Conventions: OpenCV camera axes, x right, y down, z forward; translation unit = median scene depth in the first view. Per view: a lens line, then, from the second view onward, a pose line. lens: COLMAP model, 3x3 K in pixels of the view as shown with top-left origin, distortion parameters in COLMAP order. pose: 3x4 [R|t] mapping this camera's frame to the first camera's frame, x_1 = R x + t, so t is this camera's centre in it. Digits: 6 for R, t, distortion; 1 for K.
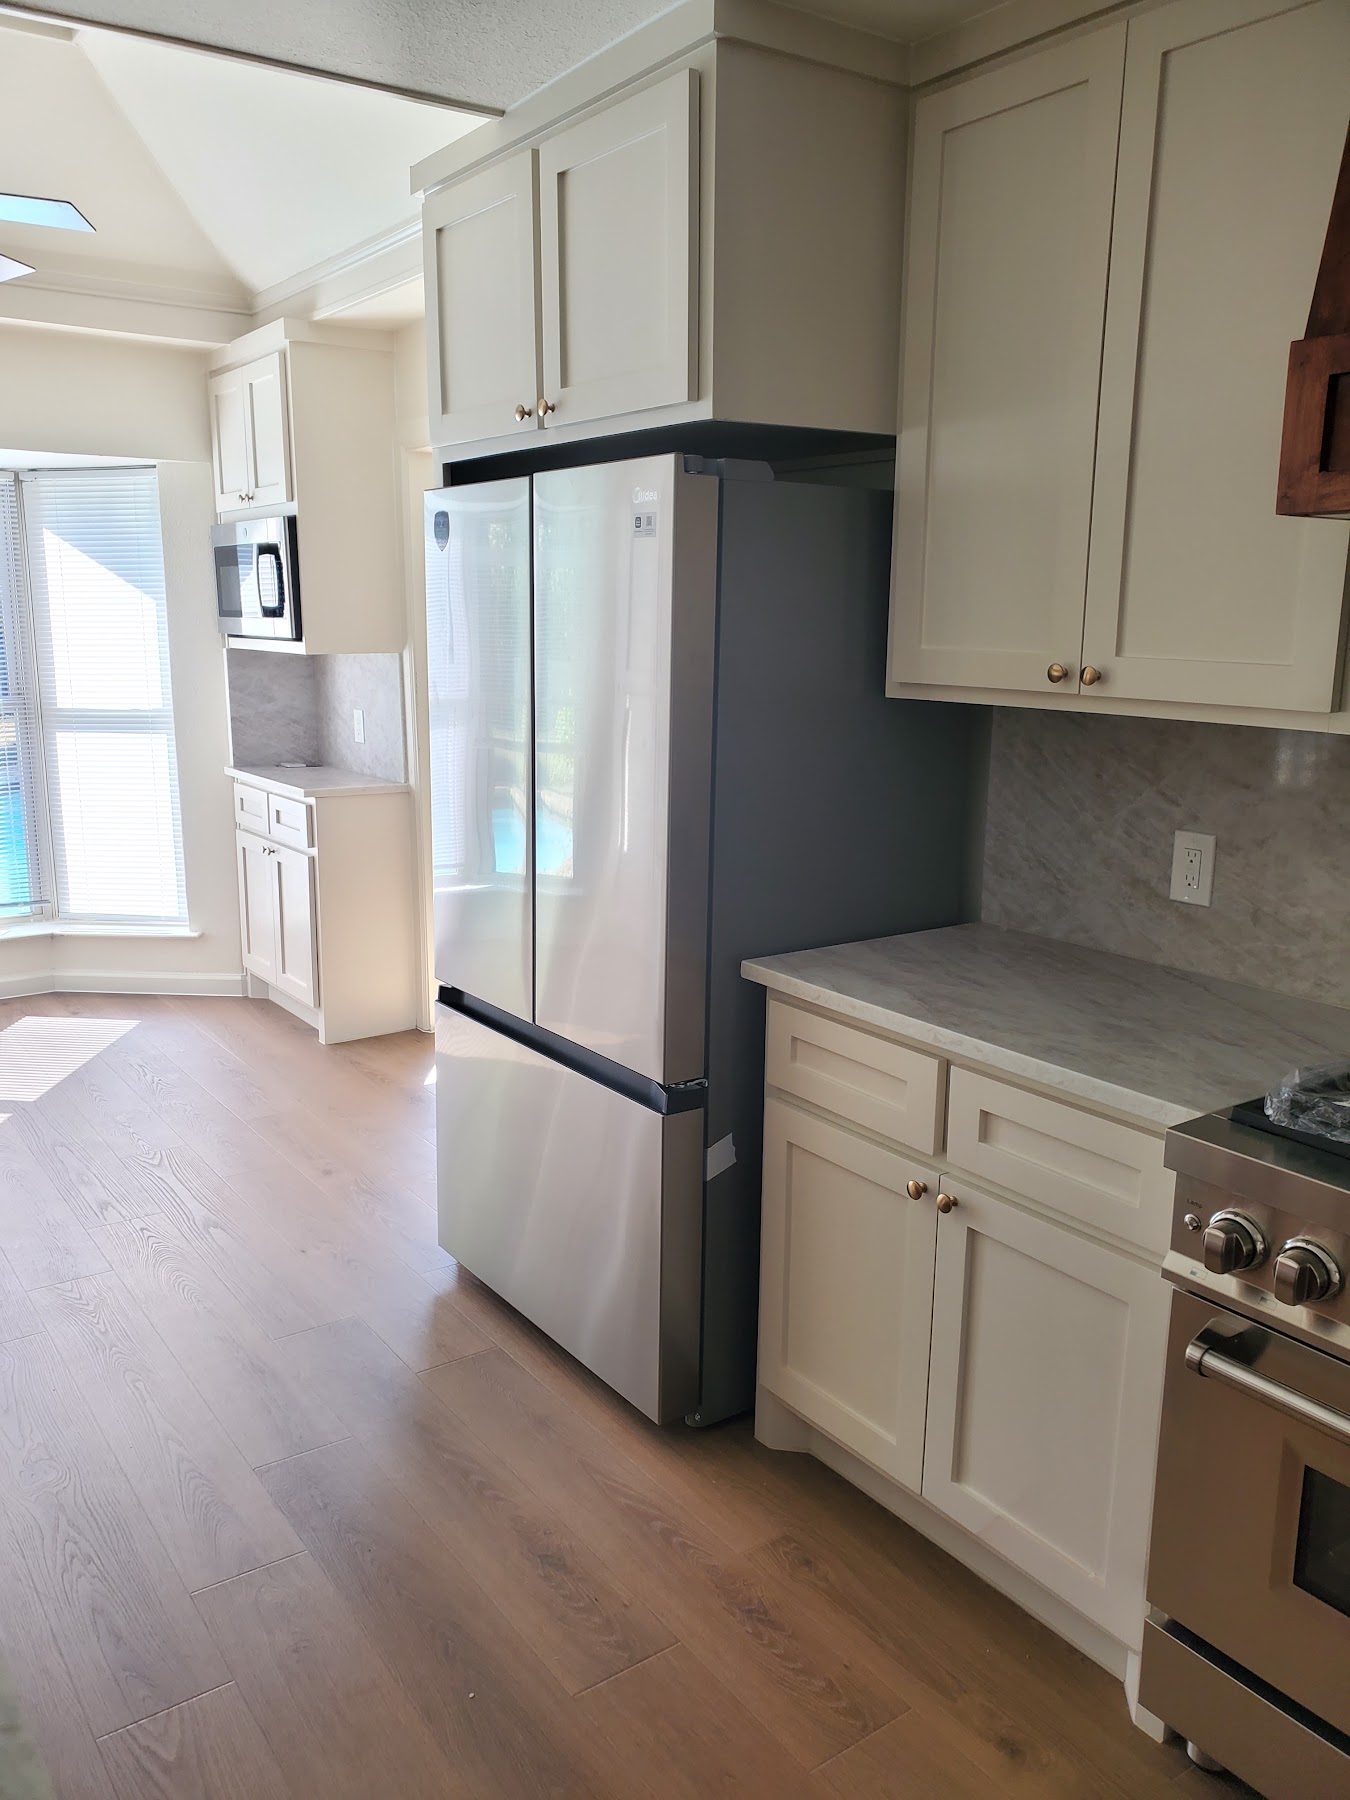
lens RADIAL K [[1435.3, 0, 675.0], [0, 1435.3, 900.0], [0, 0, 1]] dist [0.005414, 0.003320]
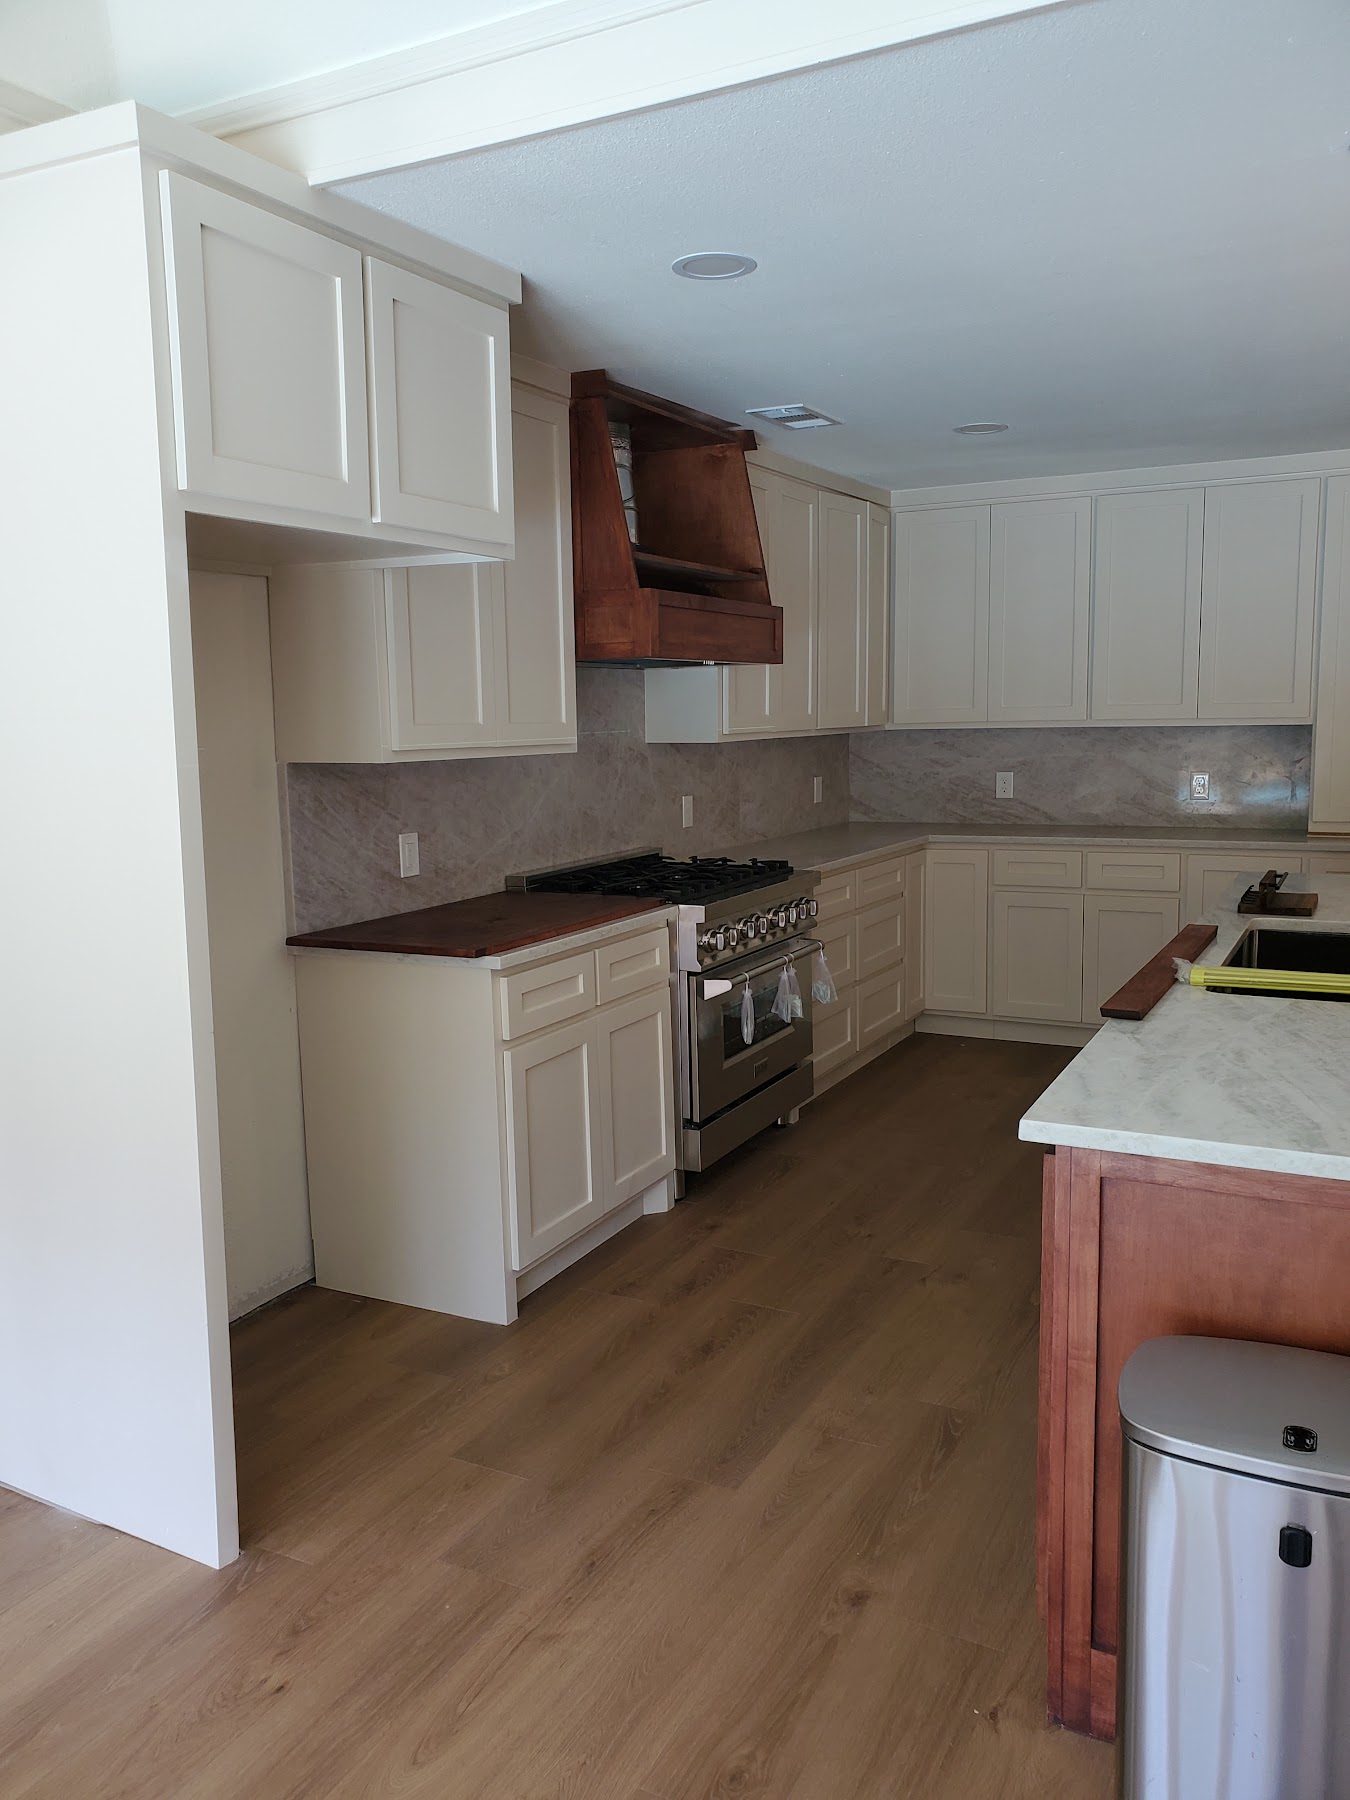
lens RADIAL K [[1372.0, 0, 675.0], [0, 1372.0, 900.0], [0, 0, 1]] dist [0.014486, 0.002304]
pose [[-0.456878, -0.119585, 0.881454, -1.142505], [0.191487, 0.954468, 0.228742, -0.268169], [-0.868674, 0.273295, -0.413177, 1.370520]]
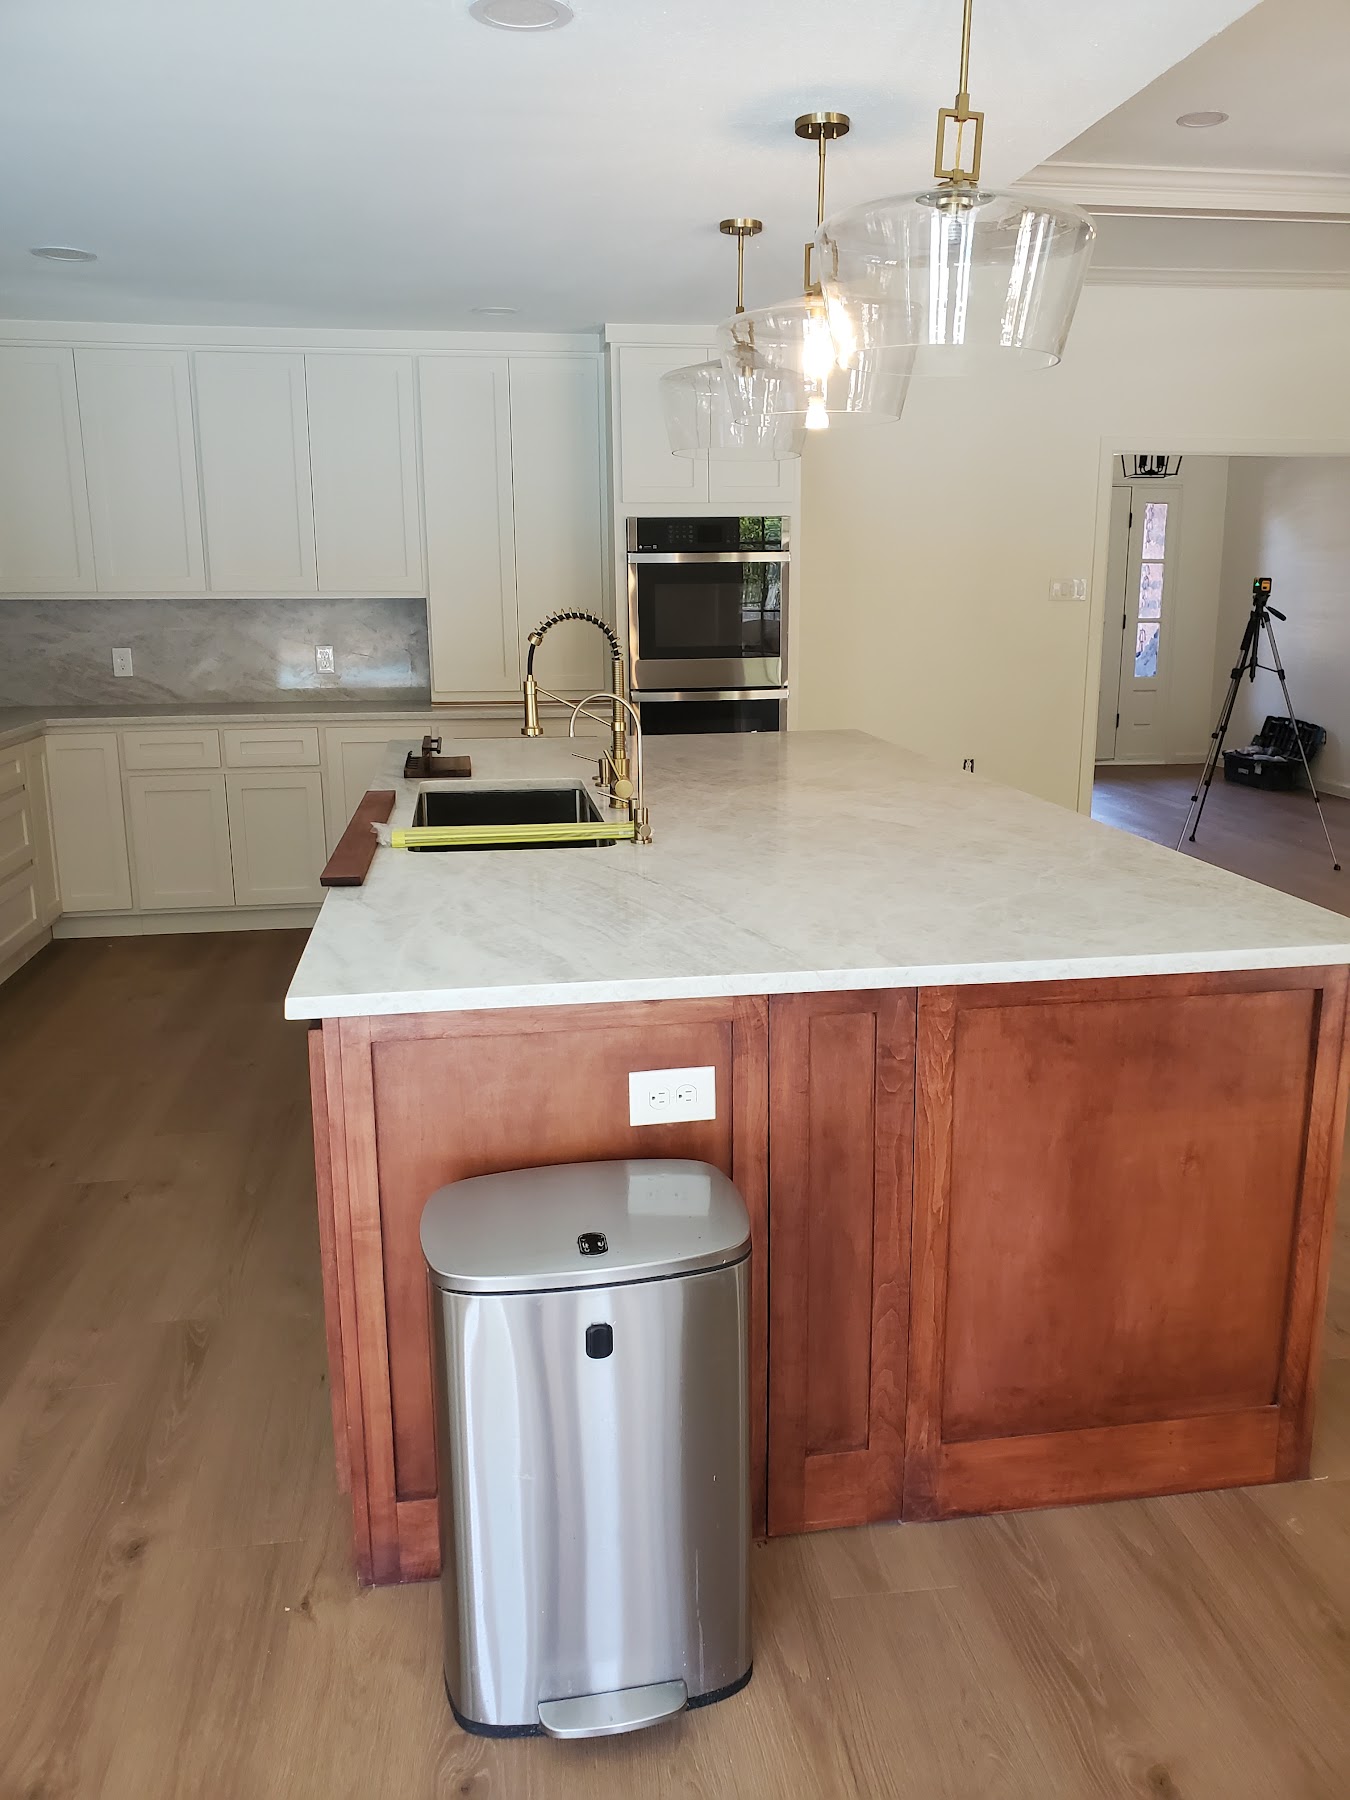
lens RADIAL K [[1372.0, 0, 675.0], [0, 1372.0, 900.0], [0, 0, 1]] dist [0.014486, 0.002304]
pose [[-0.896754, -0.103877, 0.430165, -1.059480], [0.084081, 0.914358, 0.396081, -0.254675], [-0.434469, 0.391356, -0.811220, 1.394455]]
